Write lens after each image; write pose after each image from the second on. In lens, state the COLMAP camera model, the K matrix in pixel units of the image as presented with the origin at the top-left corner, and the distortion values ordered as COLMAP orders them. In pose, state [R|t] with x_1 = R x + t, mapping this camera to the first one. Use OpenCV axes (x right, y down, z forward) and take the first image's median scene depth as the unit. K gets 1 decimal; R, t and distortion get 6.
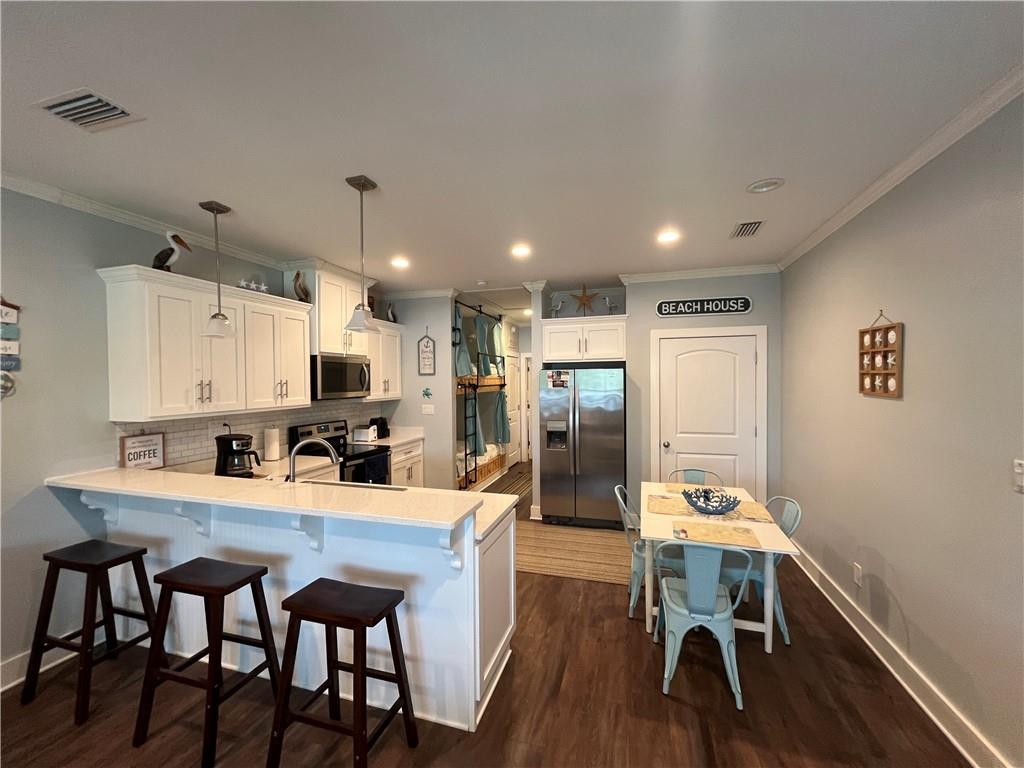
lens RADIAL K [[415.2, 0, 514.6], [0, 415.2, 385.7], [0, 0, 1]] dist [-0.001823, -0.000468]
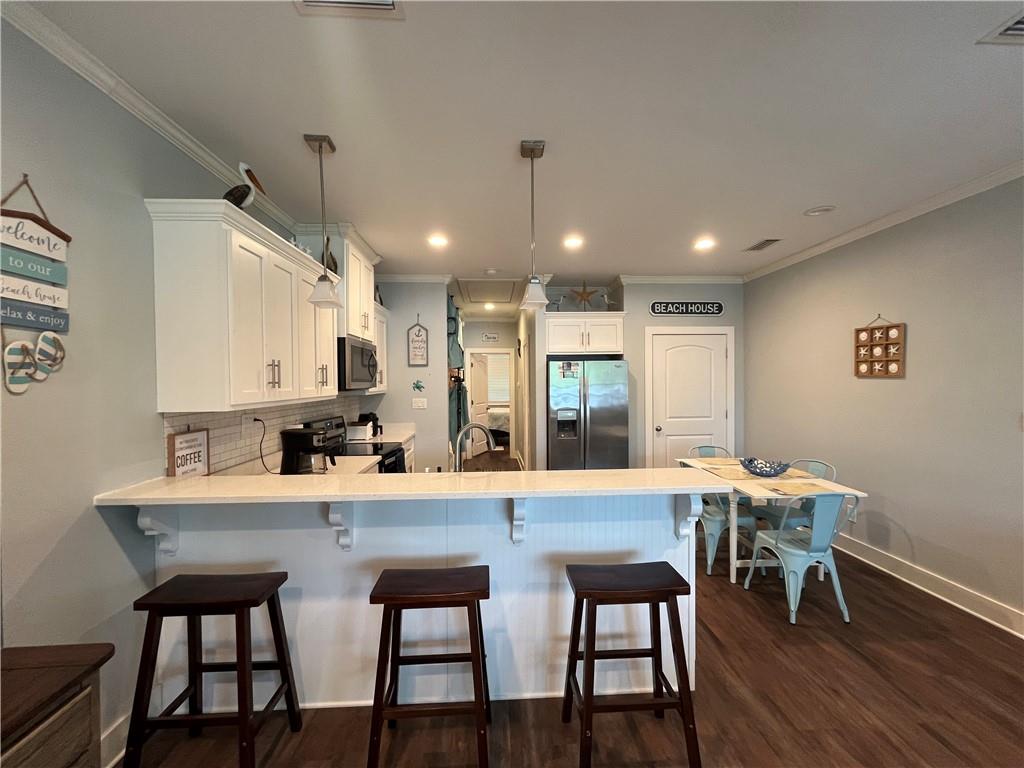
lens RADIAL K [[415.2, 0, 514.6], [0, 415.2, 385.7], [0, 0, 1]] dist [-0.001823, -0.000468]
pose [[0.941258, -0.004655, 0.337657, -0.437643], [0.006747, 0.999965, -0.005022, 0.032130], [-0.337622, 0.007005, 0.941256, 0.078917]]
